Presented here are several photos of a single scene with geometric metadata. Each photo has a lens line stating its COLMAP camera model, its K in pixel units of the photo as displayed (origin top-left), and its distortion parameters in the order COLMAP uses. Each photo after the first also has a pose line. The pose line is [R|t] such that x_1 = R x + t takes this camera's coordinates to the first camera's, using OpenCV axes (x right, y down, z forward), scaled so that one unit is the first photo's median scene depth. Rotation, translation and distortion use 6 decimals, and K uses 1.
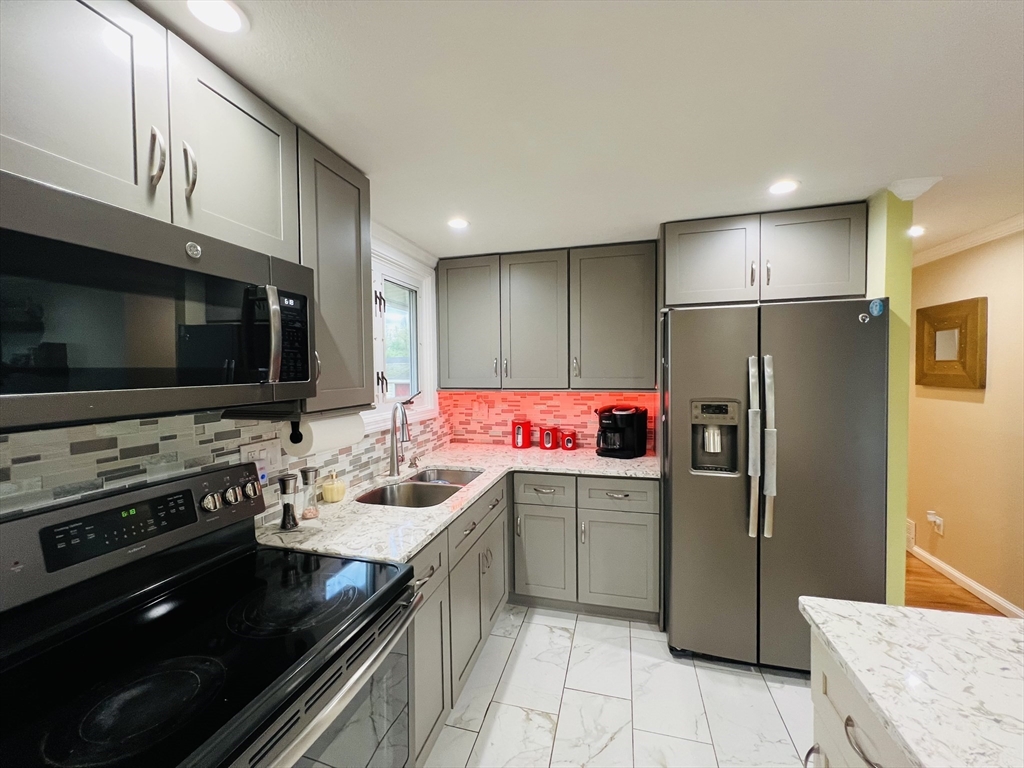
lens RADIAL K [[409.9, 0, 513.0], [0, 409.9, 383.2], [0, 0, 1]] dist [-0.001382, -0.000187]
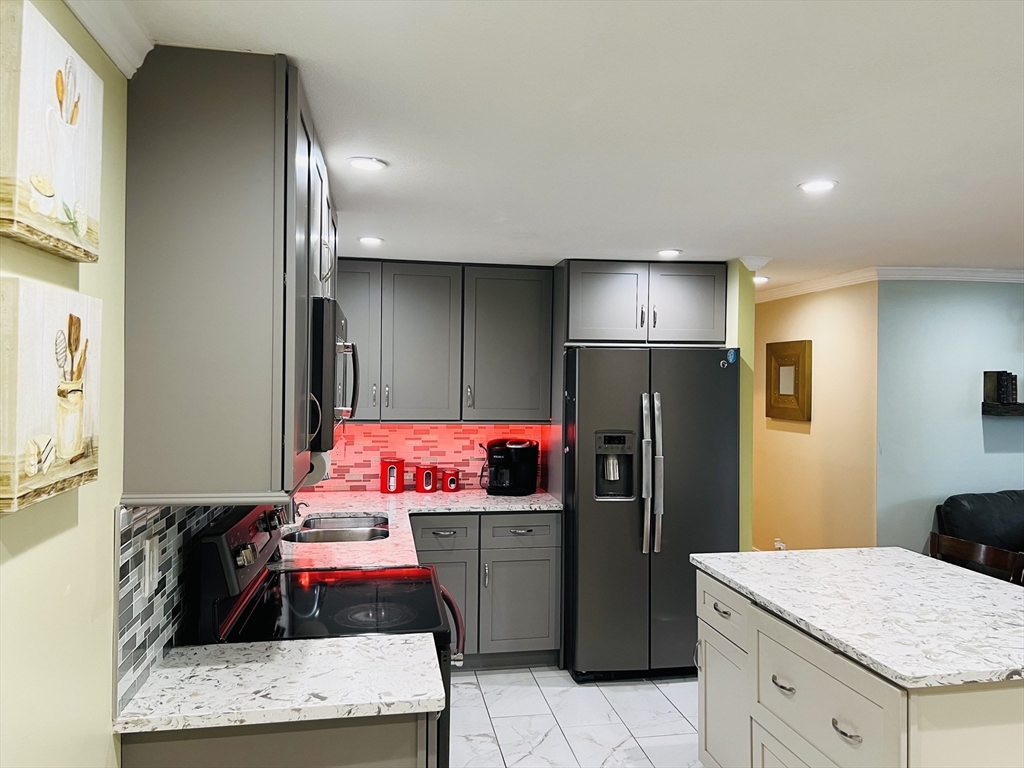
lens RADIAL K [[764.4, 0, 510.5], [0, 764.4, 386.4], [0, 0, 1]] dist [0.096981, -0.133402]
pose [[0.908326, 0.018158, 0.417869, -0.531687], [-0.007296, 0.999593, -0.027576, -0.018397], [-0.418200, 0.021999, 0.908089, -0.640979]]
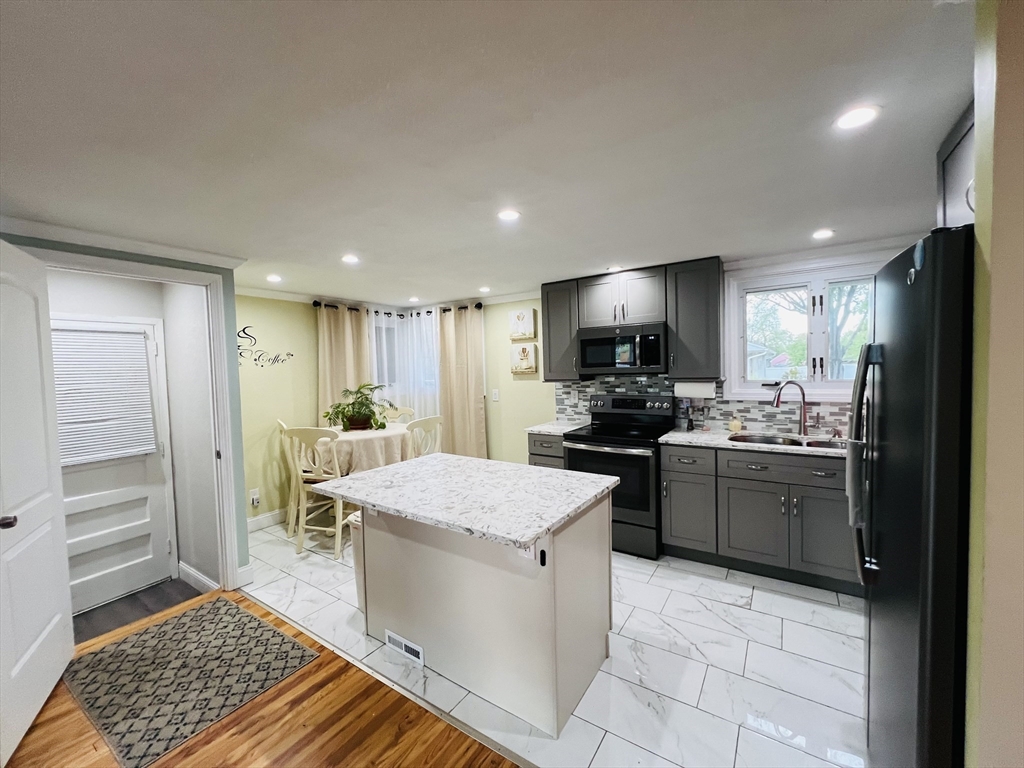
lens RADIAL K [[409.9, 0, 513.0], [0, 409.9, 383.2], [0, 0, 1]] dist [-0.001382, -0.000187]
pose [[-0.320555, 0.063988, -0.945066, 1.234475], [0.006577, 0.997842, 0.065330, -0.038518], [0.947207, 0.014726, -0.320284, 0.509863]]
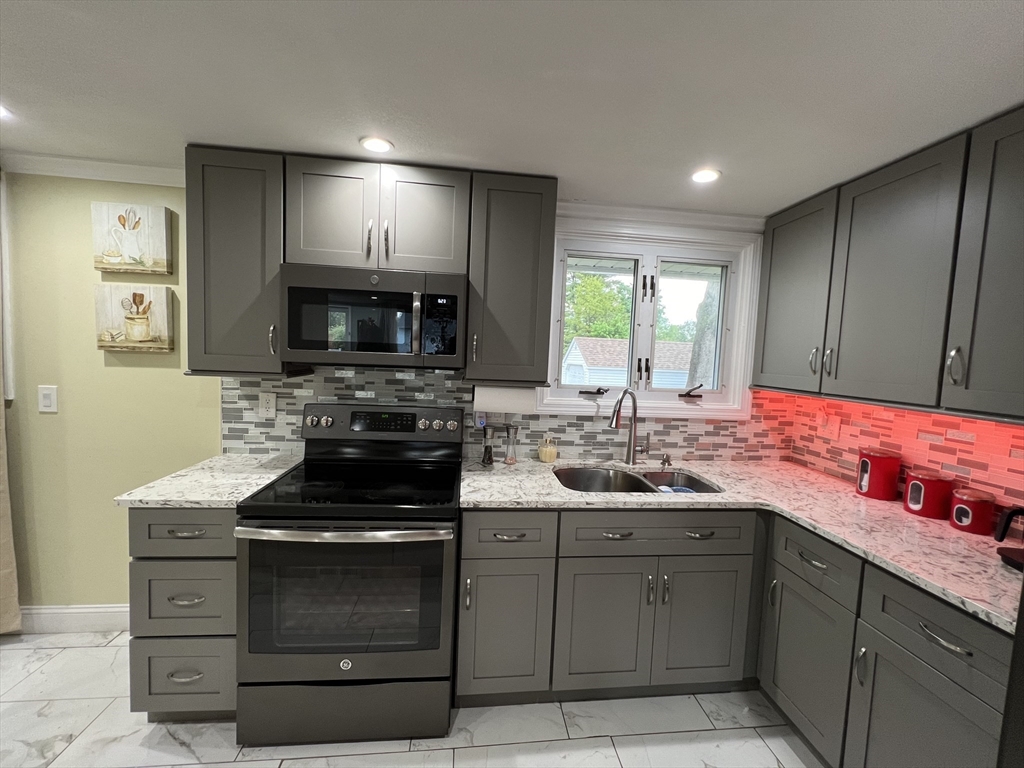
lens RADIAL K [[409.9, 0, 513.0], [0, 409.9, 383.2], [0, 0, 1]] dist [-0.001382, -0.000187]
pose [[0.364272, 0.094505, -0.926485, 0.481503], [-0.077408, 0.994468, 0.071005, -0.014036], [0.928070, 0.045853, 0.369573, 0.357452]]
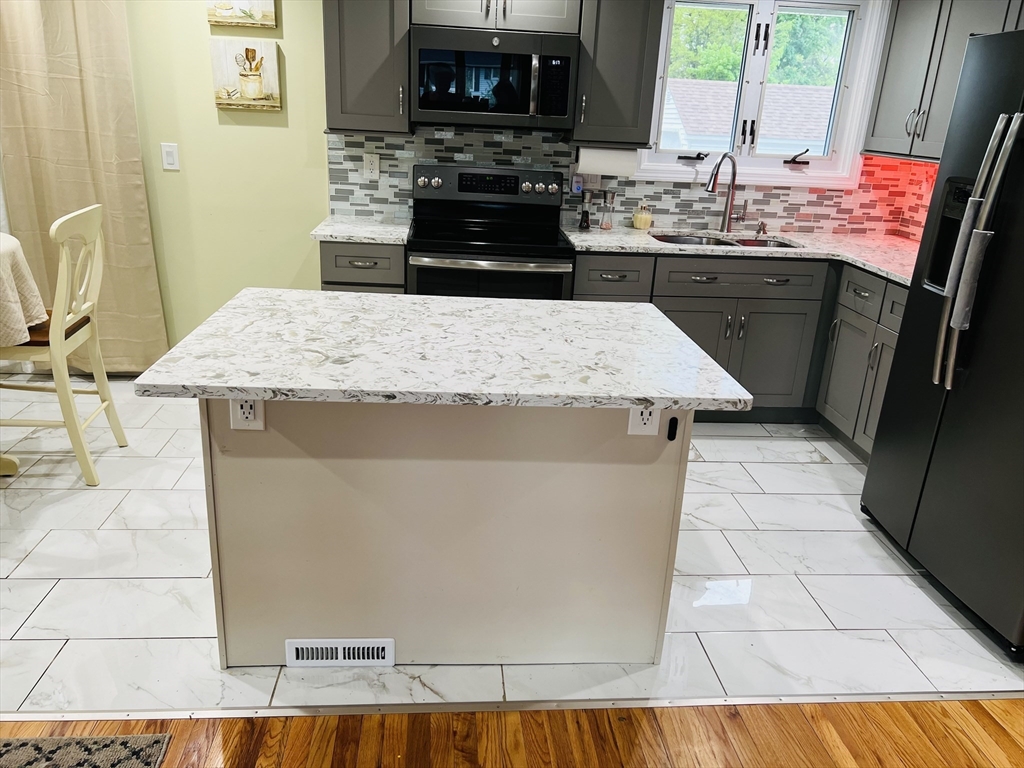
lens RADIAL K [[772.5, 0, 514.4], [0, 772.5, 384.2], [0, 0, 1]] dist [0.051369, -0.052631]
pose [[0.338279, 0.342647, -0.876447, 1.248781], [-0.083769, 0.938622, 0.334622, -0.012380], [0.937310, -0.039777, 0.346219, -0.122669]]
